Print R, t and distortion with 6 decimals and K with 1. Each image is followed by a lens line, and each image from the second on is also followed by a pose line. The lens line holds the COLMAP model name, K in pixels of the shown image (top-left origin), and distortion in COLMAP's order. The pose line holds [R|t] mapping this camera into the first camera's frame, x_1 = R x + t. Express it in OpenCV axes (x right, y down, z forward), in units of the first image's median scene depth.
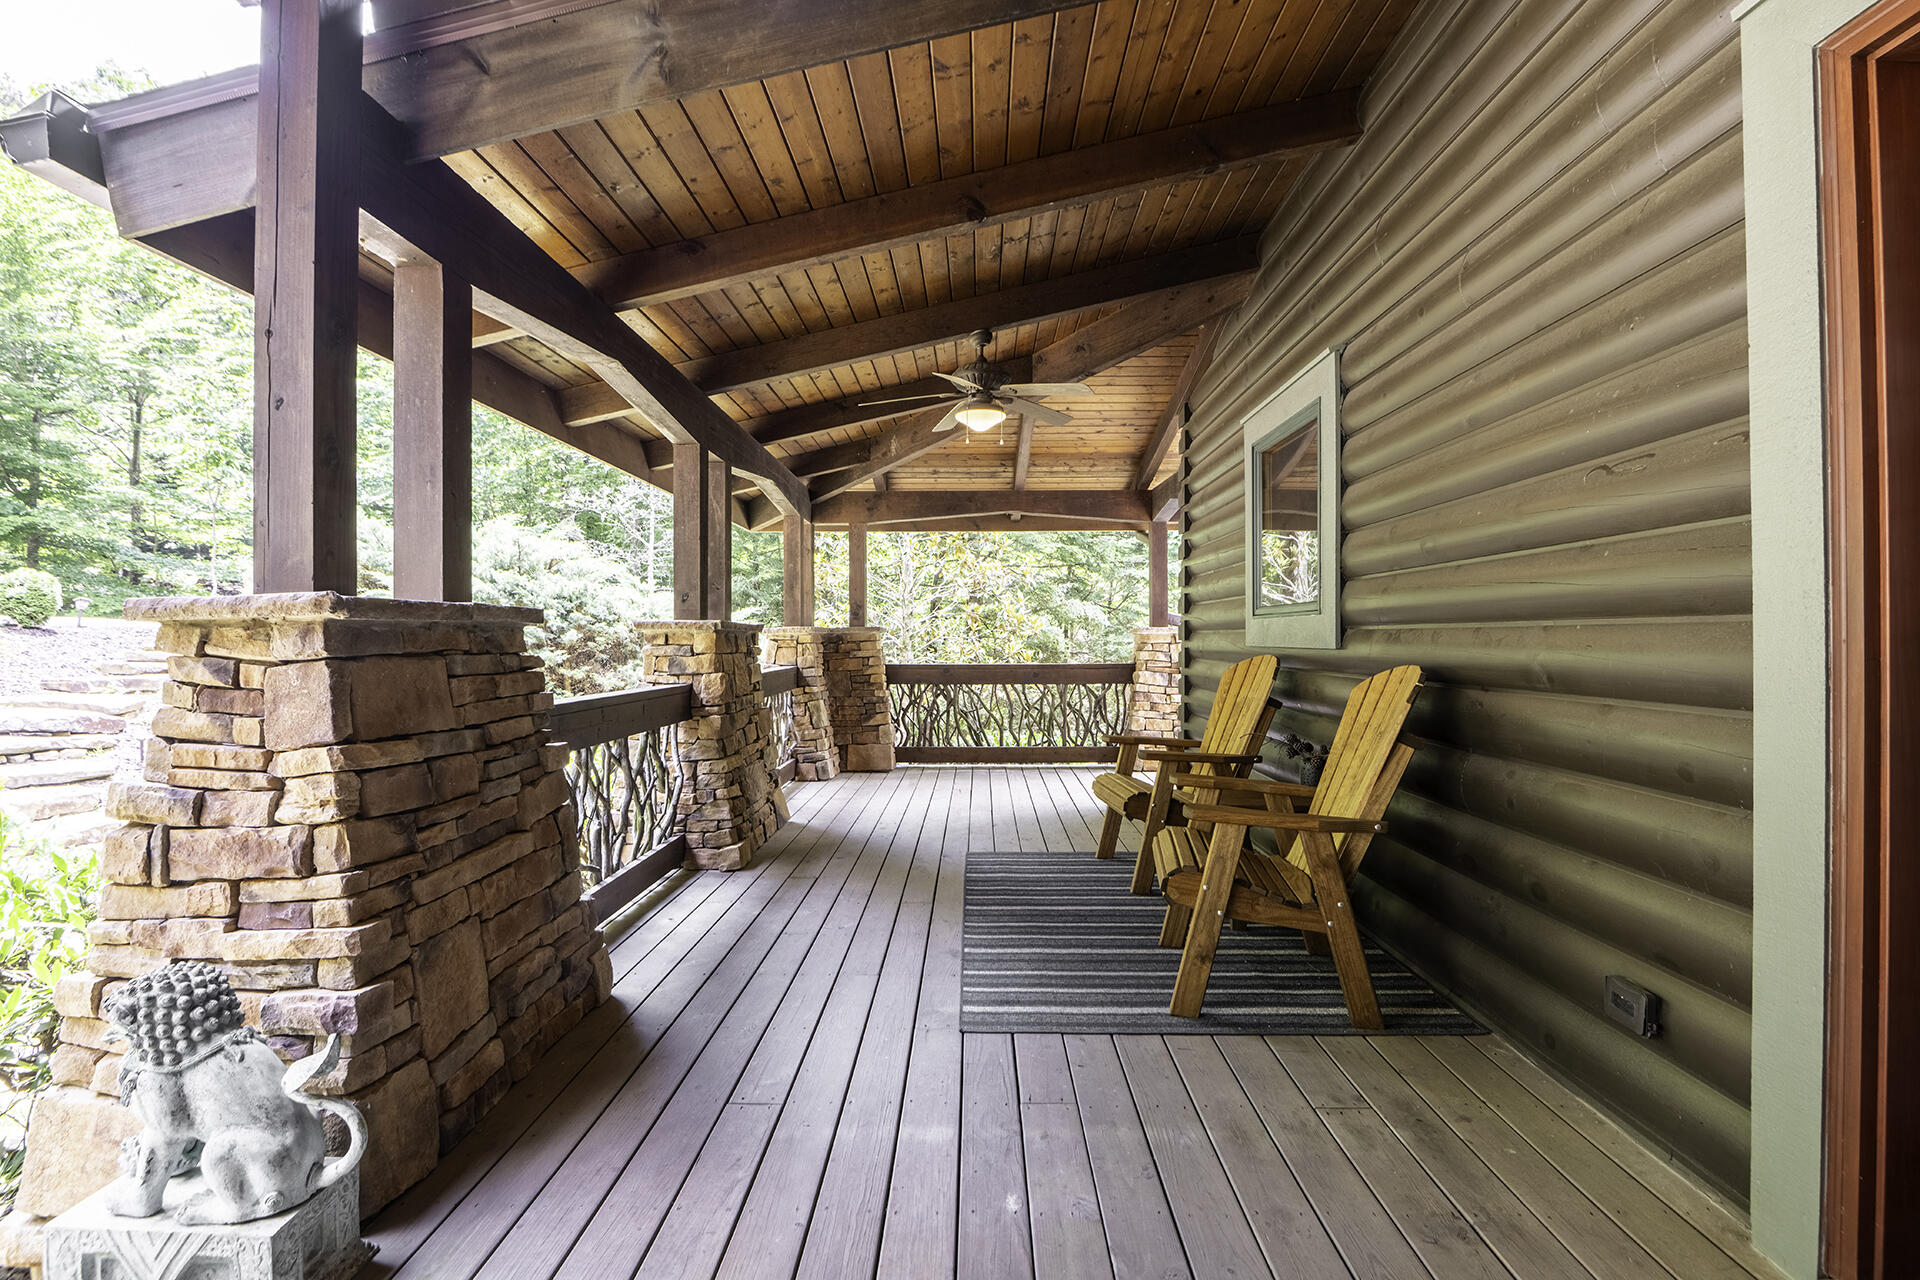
lens RADIAL K [[879.7, 0, 960.8], [0, 879.7, 640.1], [0, 0, 1]] dist [-0.013113, -0.003474]
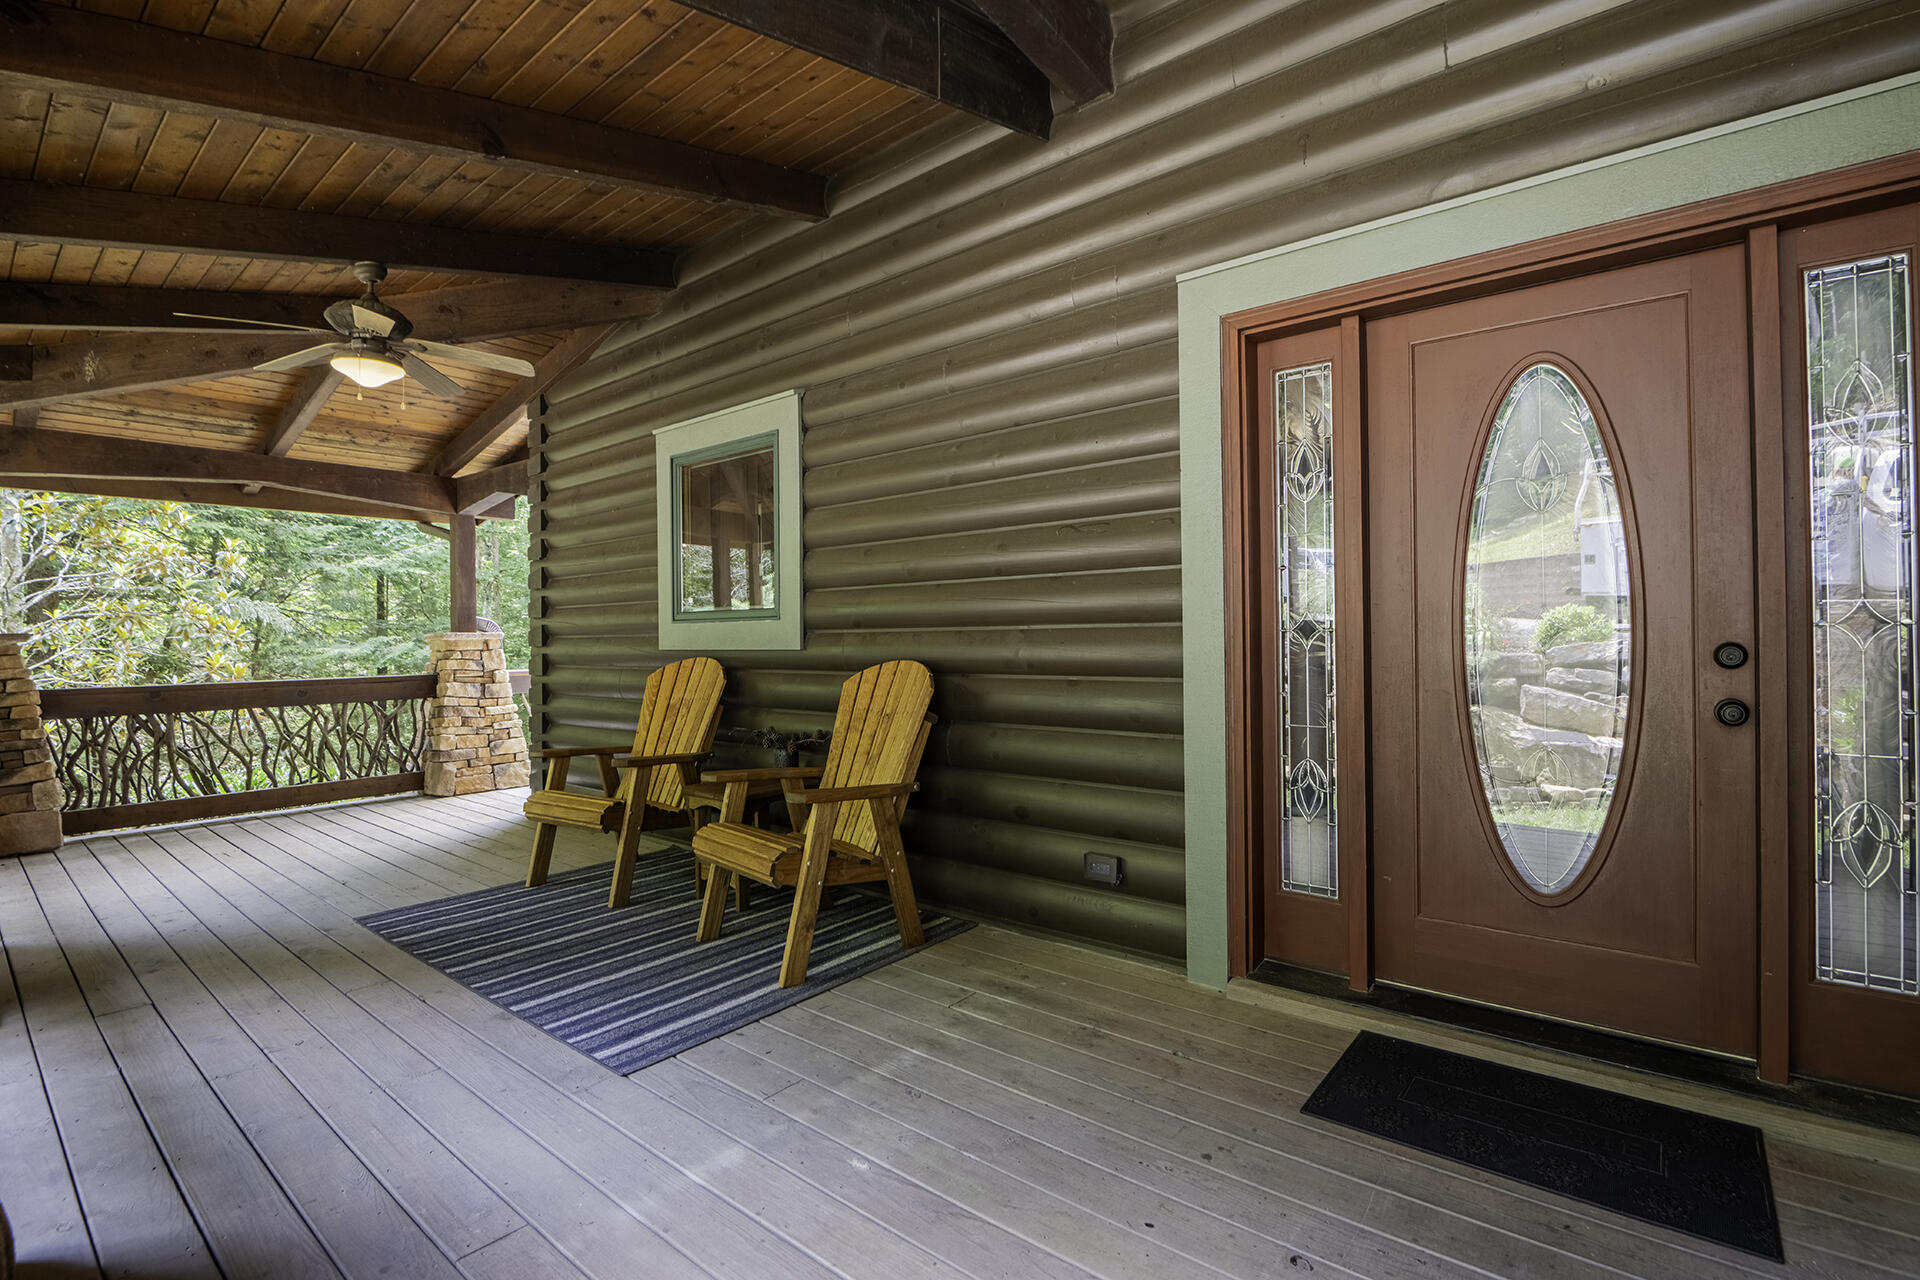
lens RADIAL K [[879.7, 0, 956.2], [0, 879.7, 639.6], [0, 0, 1]] dist [-0.013113, -0.003474]
pose [[0.615392, -0.009157, 0.788168, -0.339577], [0.014770, 0.999891, 0.000084, -0.000307], [-0.788083, 0.011590, 0.615460, 0.112979]]
